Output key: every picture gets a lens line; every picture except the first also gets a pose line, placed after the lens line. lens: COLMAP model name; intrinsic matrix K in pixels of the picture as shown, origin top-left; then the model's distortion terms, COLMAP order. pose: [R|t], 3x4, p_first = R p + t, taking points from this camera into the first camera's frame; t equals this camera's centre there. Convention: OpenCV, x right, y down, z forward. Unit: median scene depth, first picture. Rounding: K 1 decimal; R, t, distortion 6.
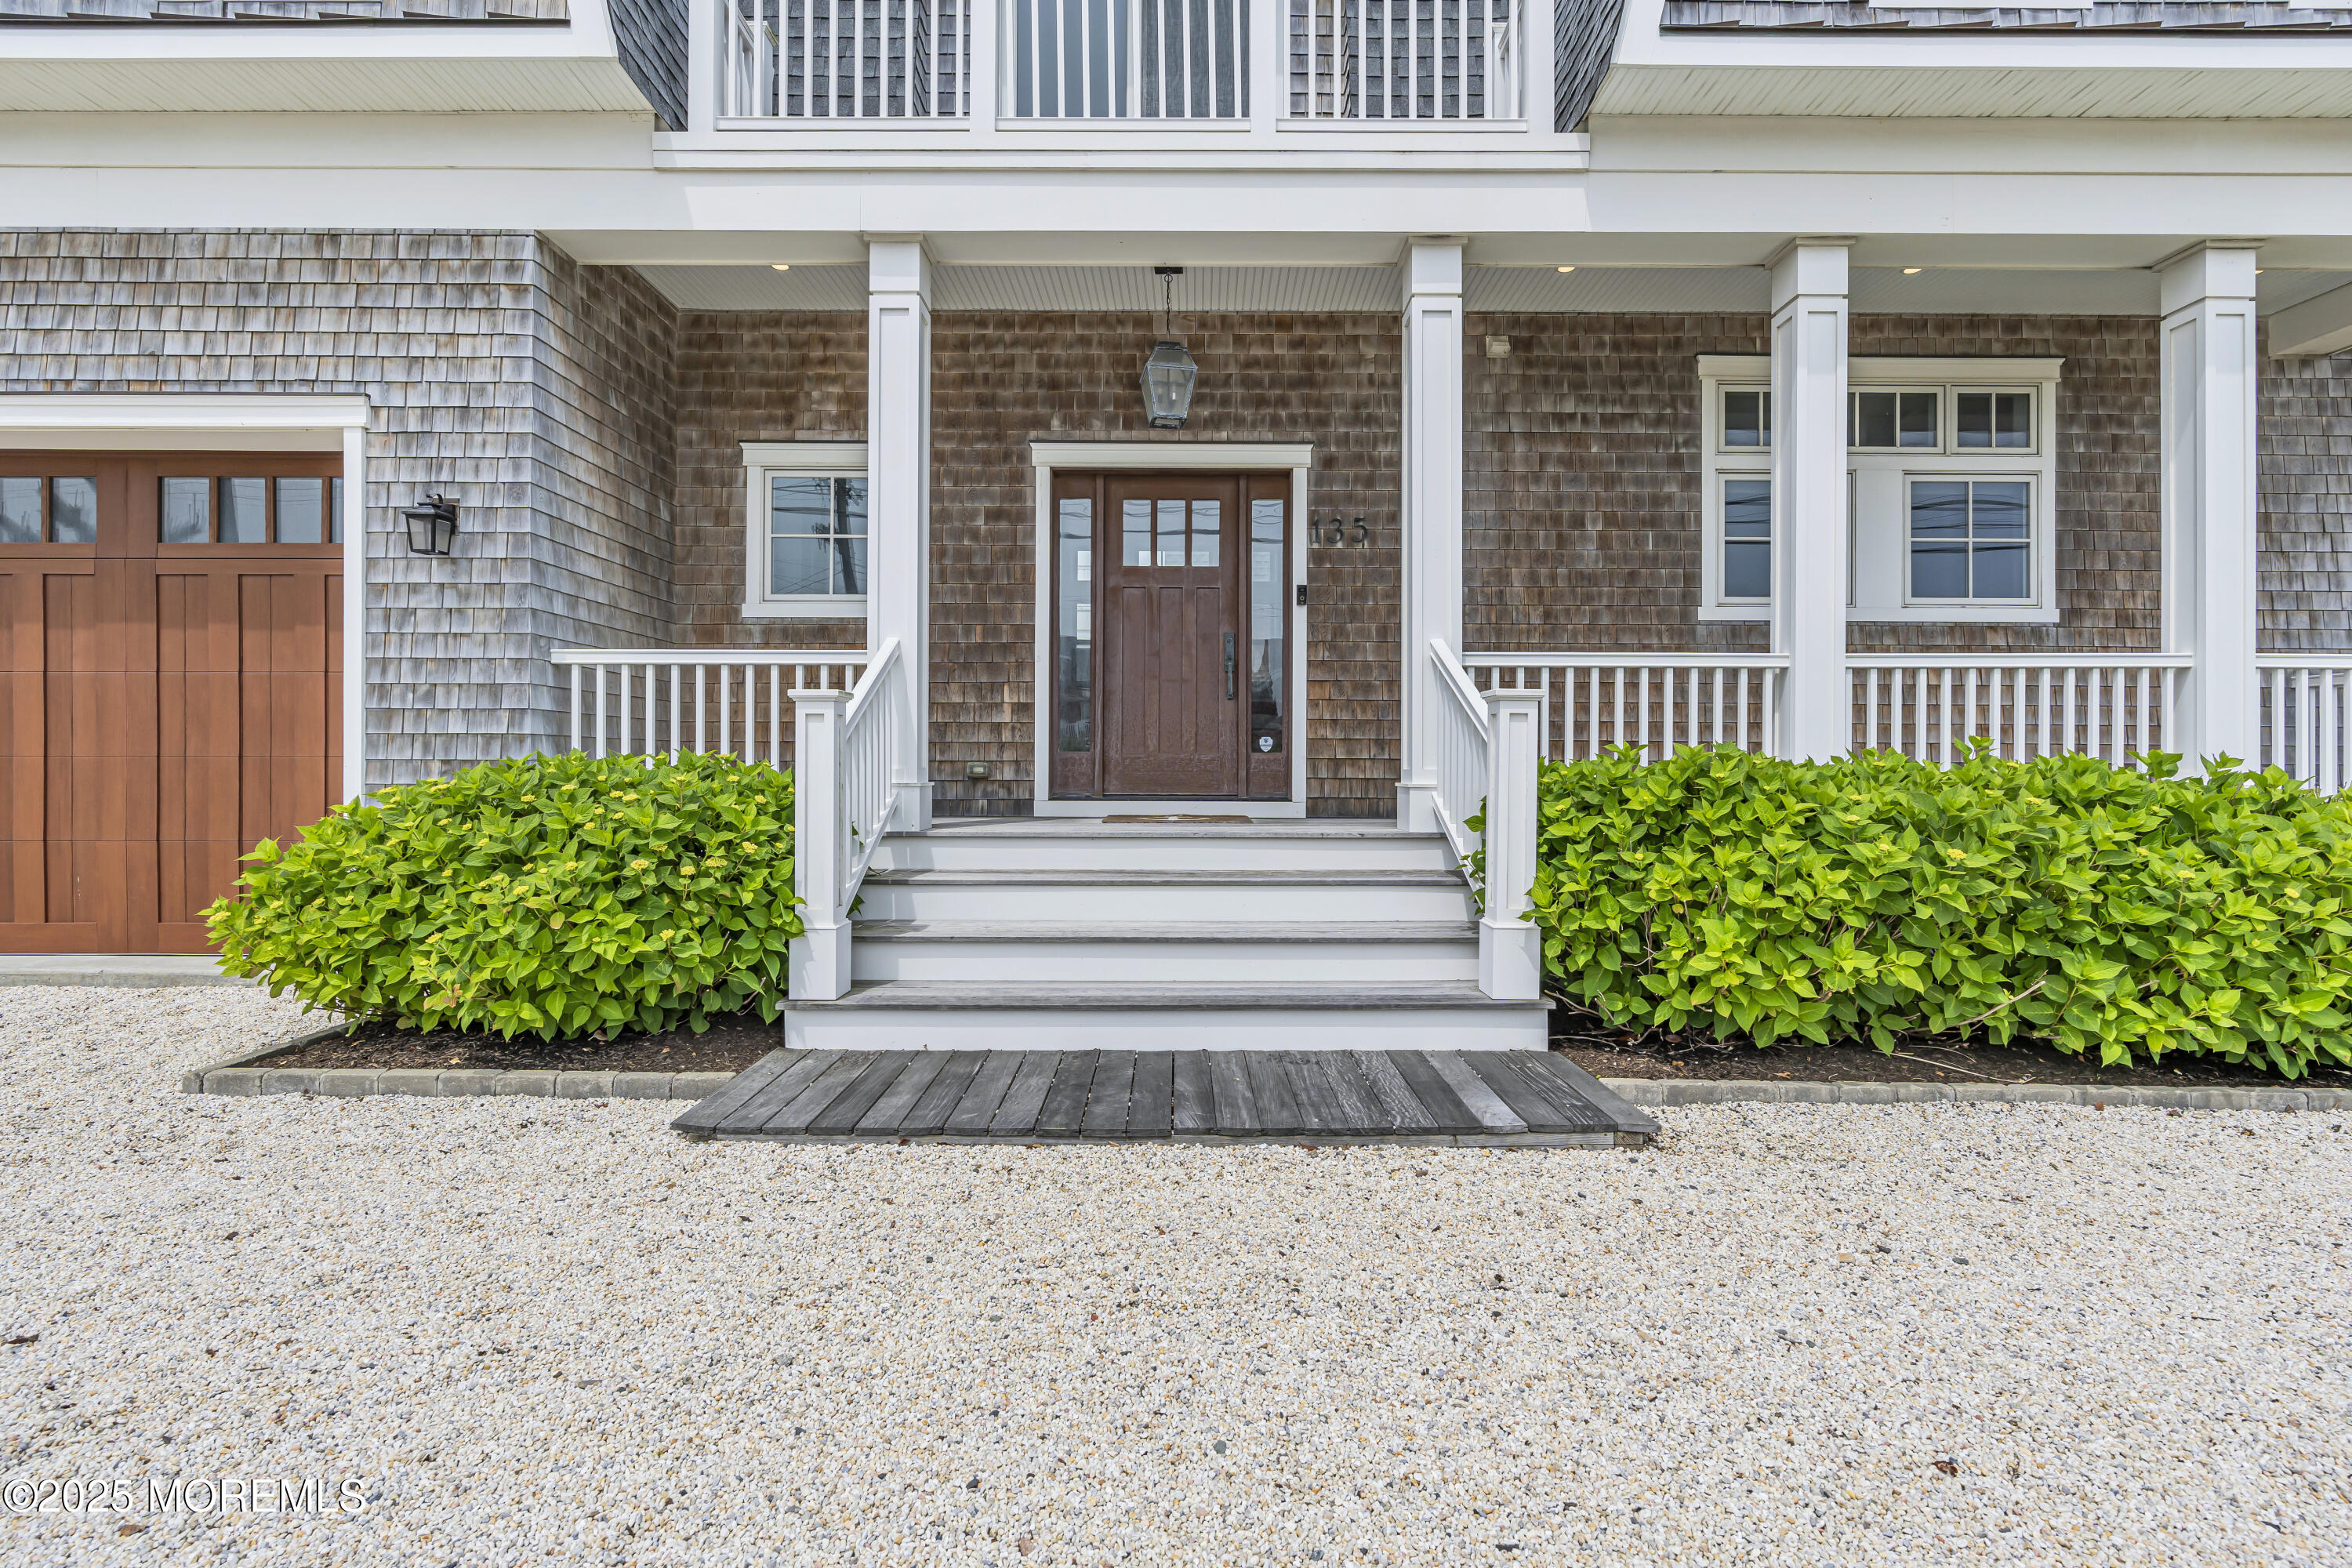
lens RADIAL K [[1066.0, 0, 1172.8], [0, 1066.0, 761.4], [0, 0, 1]] dist [-0.009453, 0.001597]
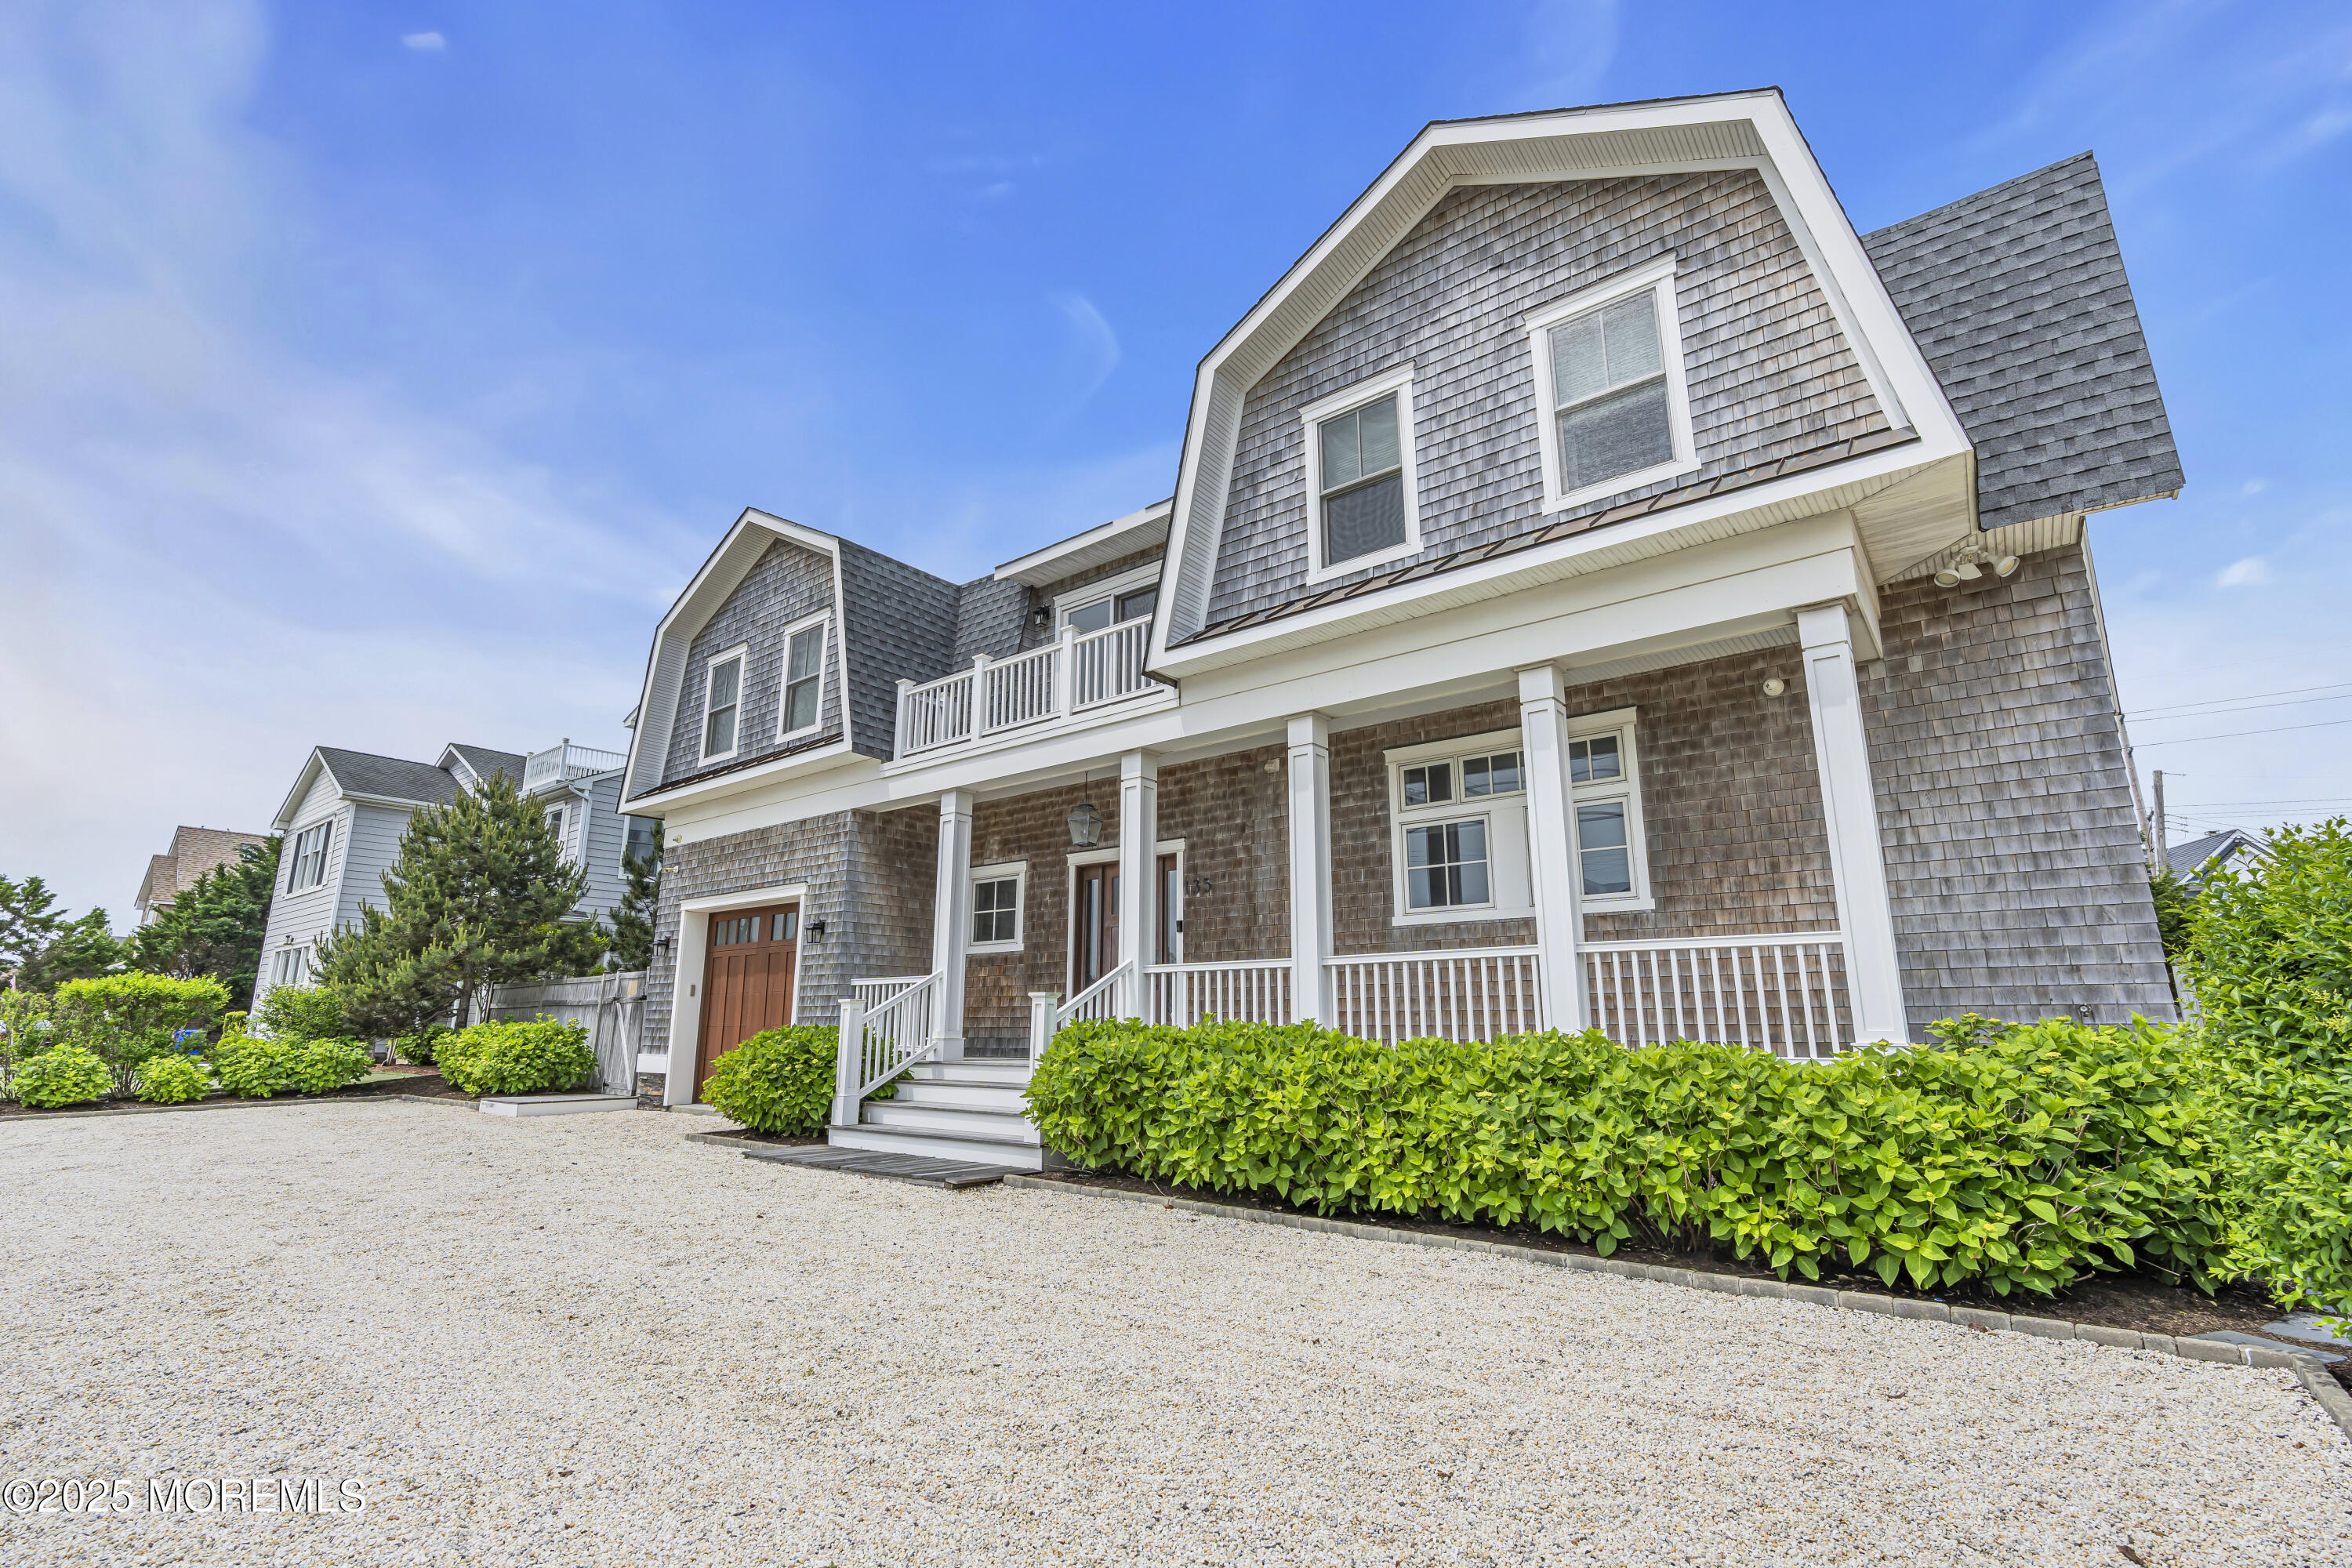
lens RADIAL K [[1066.0, 0, 1183.9], [0, 1066.0, 788.9], [0, 0, 1]] dist [-0.009453, 0.001597]
pose [[0.780250, -0.139869, -0.609628, 1.195466], [0.006979, 0.976562, -0.215123, -0.003608], [0.625428, 0.163595, 0.762939, -0.331819]]
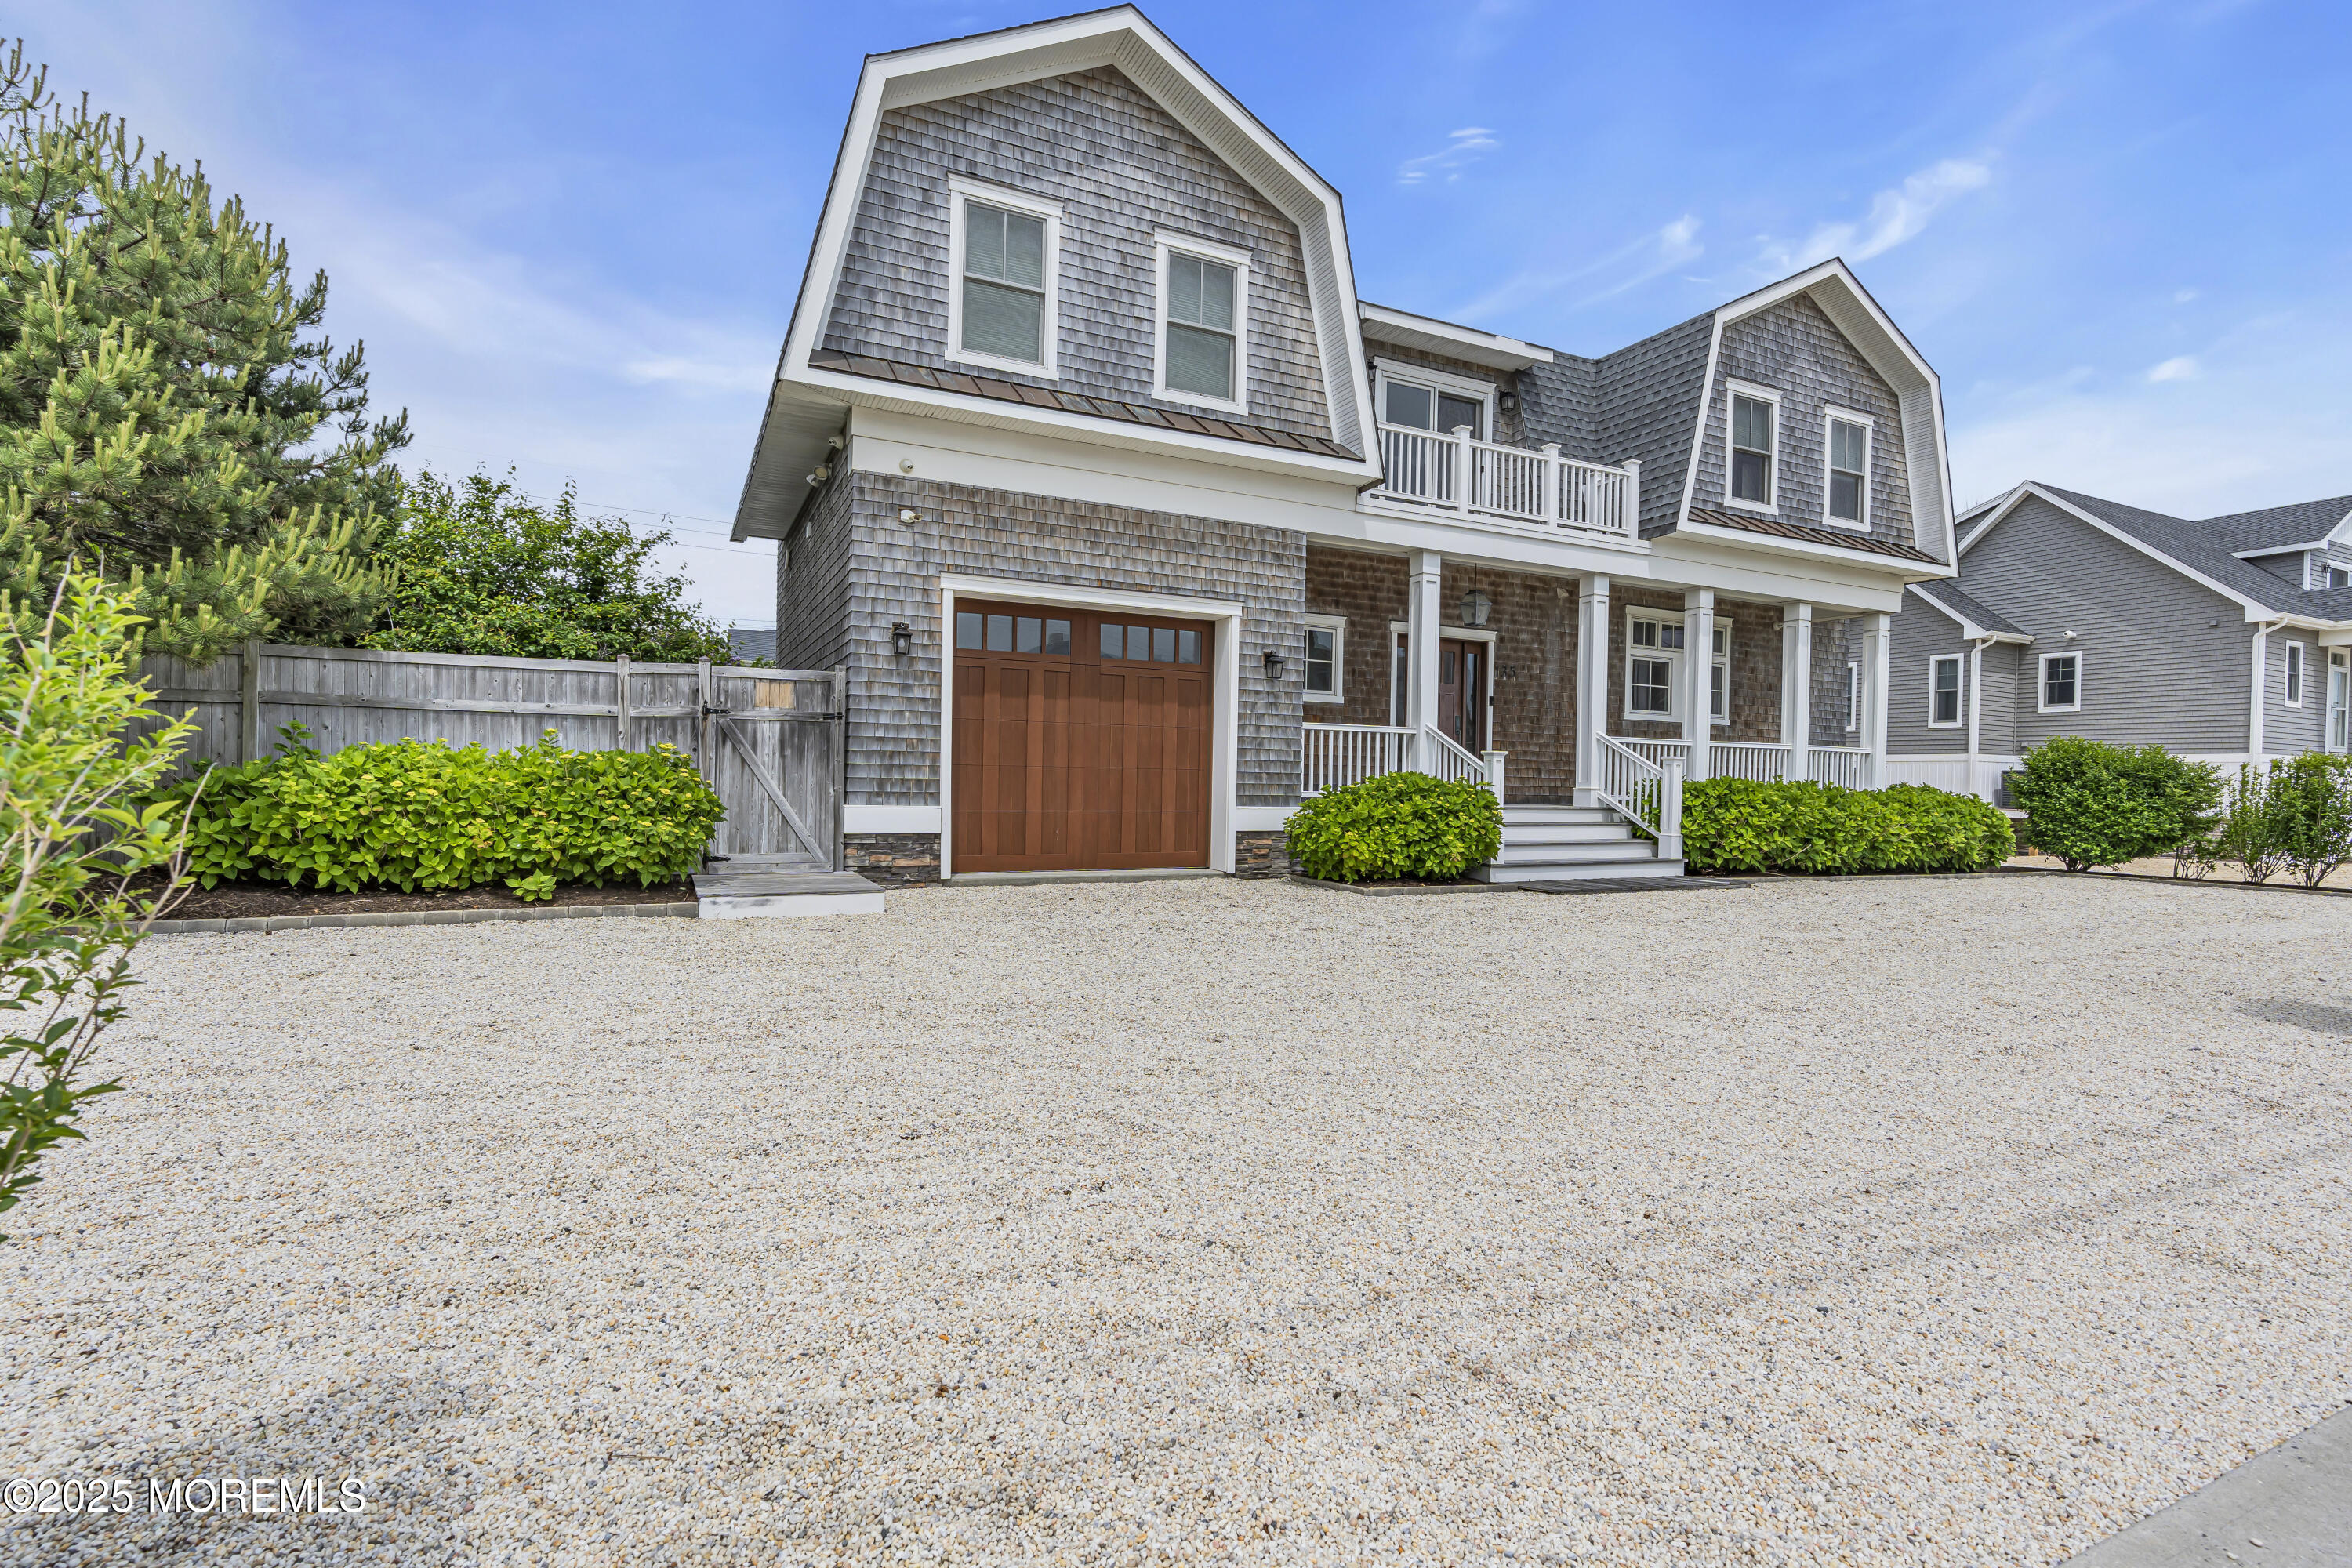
lens RADIAL K [[1066.0, 0, 1185.4], [0, 1066.0, 777.2], [0, 0, 1]] dist [-0.009453, 0.001597]
pose [[0.903219, 0.014187, 0.428945, -1.367755], [-0.016565, 0.999861, 0.001811, 0.005481], [-0.428860, -0.008741, 0.903329, -0.689792]]
